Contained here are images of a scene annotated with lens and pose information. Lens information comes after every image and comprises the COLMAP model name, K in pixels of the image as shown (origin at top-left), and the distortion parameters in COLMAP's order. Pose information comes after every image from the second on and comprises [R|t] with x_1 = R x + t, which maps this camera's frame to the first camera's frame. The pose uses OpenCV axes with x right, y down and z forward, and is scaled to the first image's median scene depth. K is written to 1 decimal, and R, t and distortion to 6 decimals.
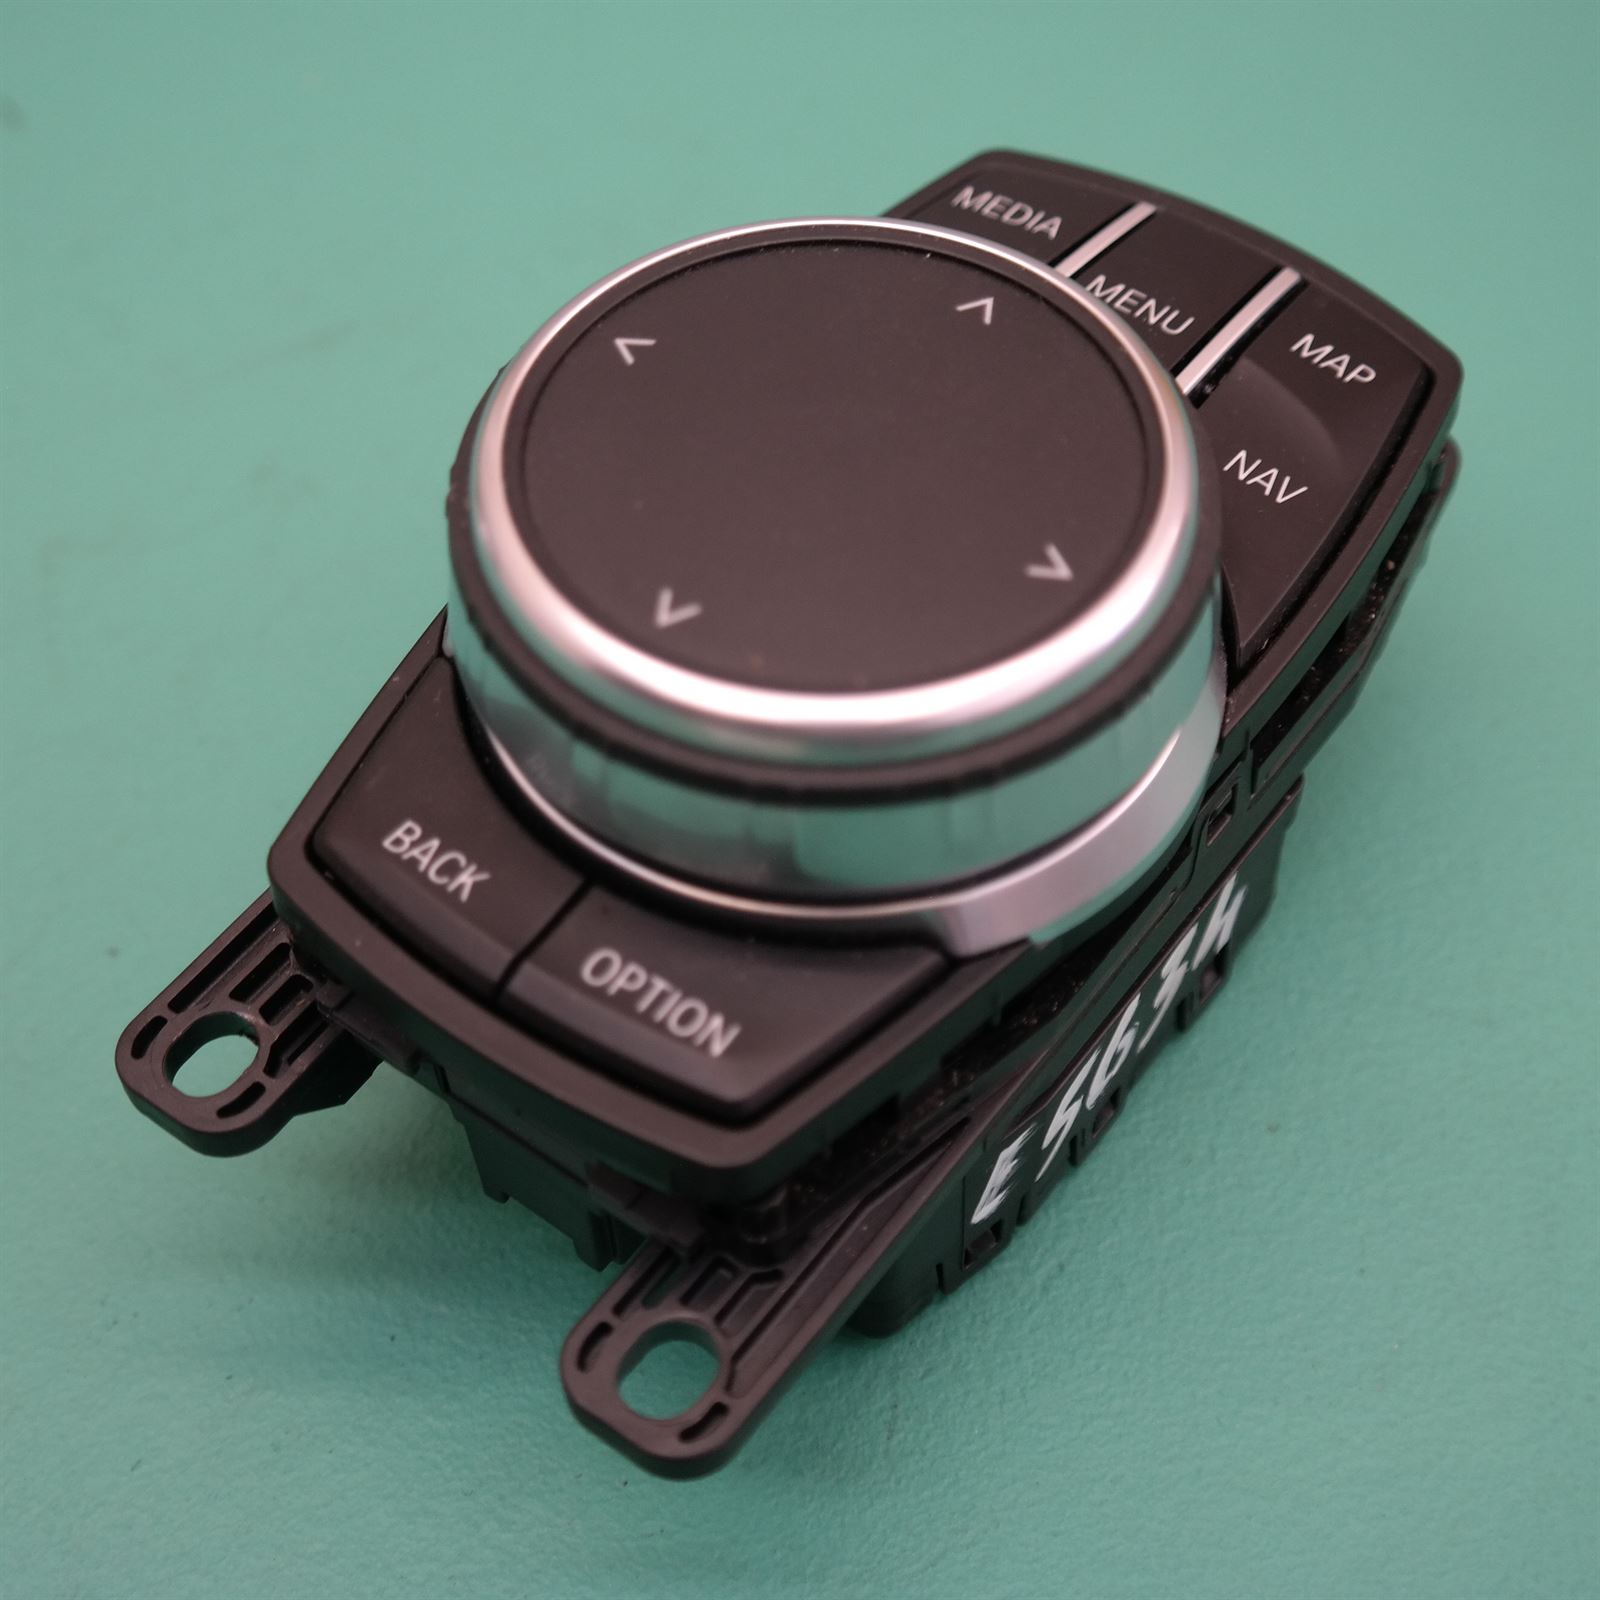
lens RADIAL K [[2957.0, 0, 800.5], [0, 2957.0, 754.9], [0, 0, 1]] dist [-0.131761, 0.051401]
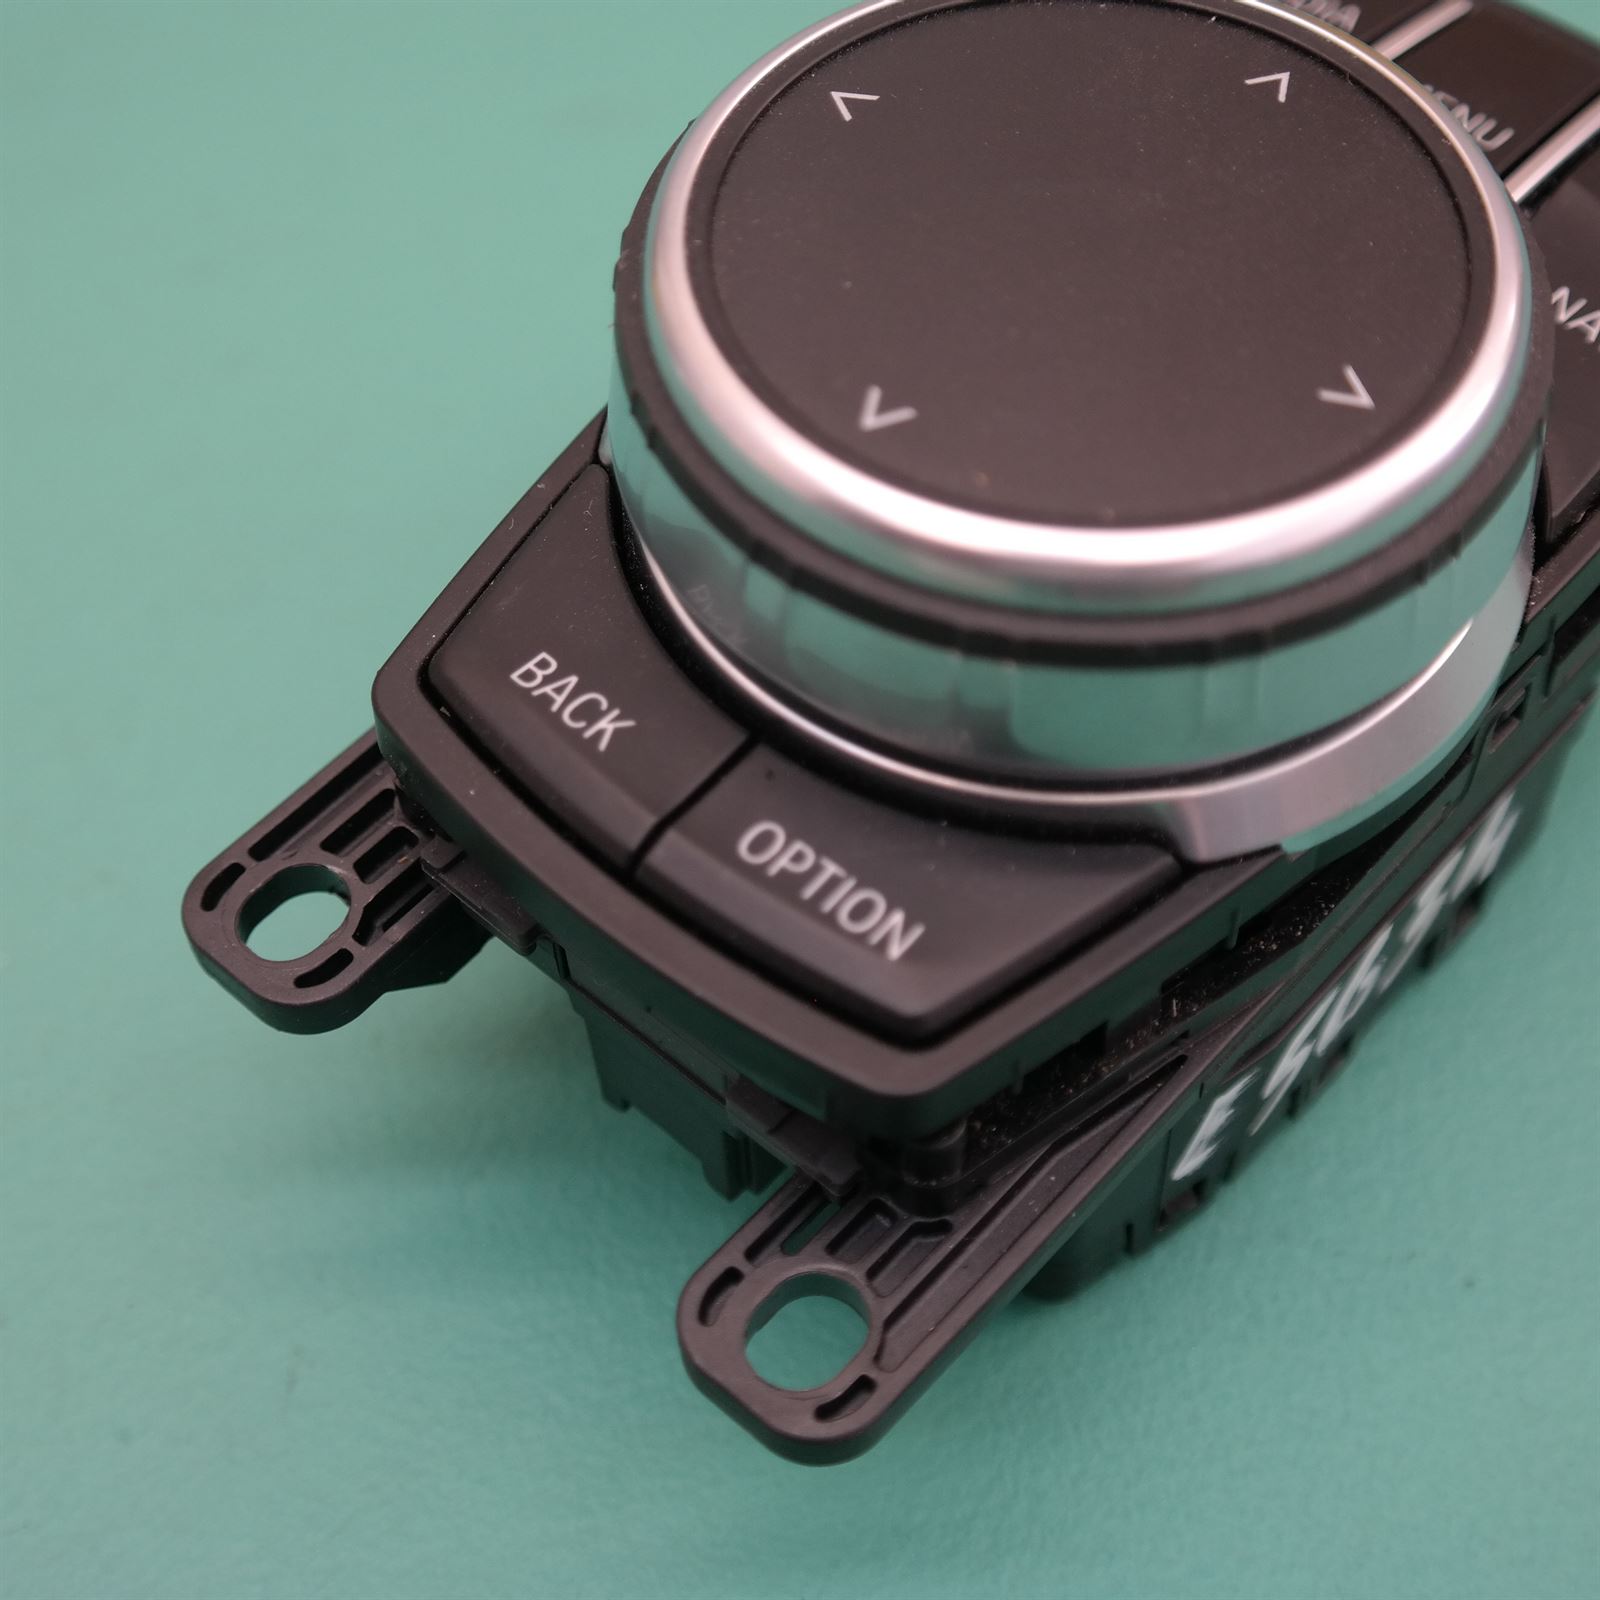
lens RADIAL K [[2957.0, 0, 800.5], [0, 2957.0, 754.9], [0, 0, 1]] dist [-0.131761, 0.051401]
pose [[0.996086, 0.073675, -0.048828, -0.017252], [-0.072028, 0.996800, 0.034680, 0.017312], [0.051227, -0.031027, 0.998205, 0.167892]]
